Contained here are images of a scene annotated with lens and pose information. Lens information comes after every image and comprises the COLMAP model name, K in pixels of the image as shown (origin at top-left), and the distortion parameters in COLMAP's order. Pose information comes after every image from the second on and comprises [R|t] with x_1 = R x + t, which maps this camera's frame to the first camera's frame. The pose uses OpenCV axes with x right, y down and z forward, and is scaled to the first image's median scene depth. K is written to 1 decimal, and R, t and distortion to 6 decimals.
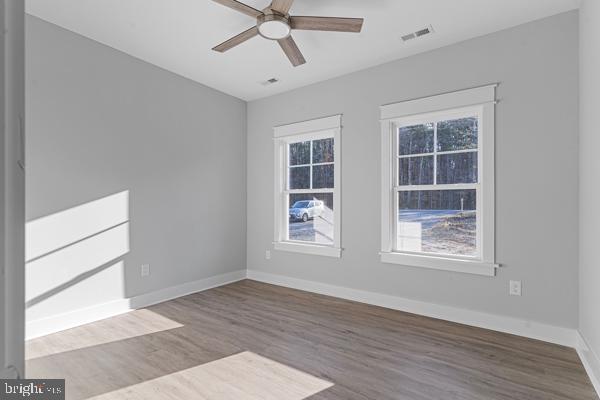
lens RADIAL K [[286.7, 0, 298.2], [0, 286.7, 201.7], [0, 0, 1]] dist [0.002822, 0.000765]
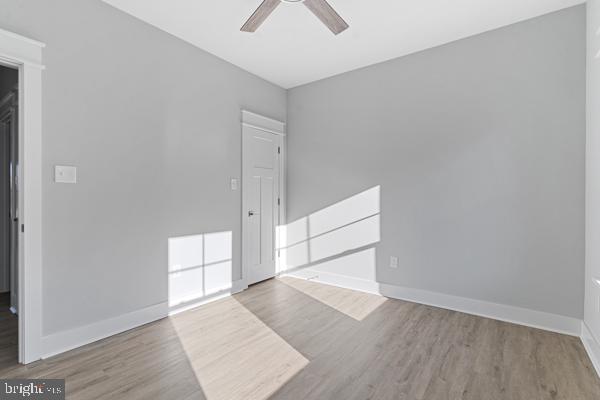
lens RADIAL K [[286.7, 0, 298.2], [0, 286.7, 201.7], [0, 0, 1]] dist [0.002822, 0.000765]
pose [[-0.013662, 0.010244, -0.999854, 0.518376], [0.011993, 0.999877, 0.010080, 0.008528], [0.999835, -0.011854, -0.013784, 0.713291]]
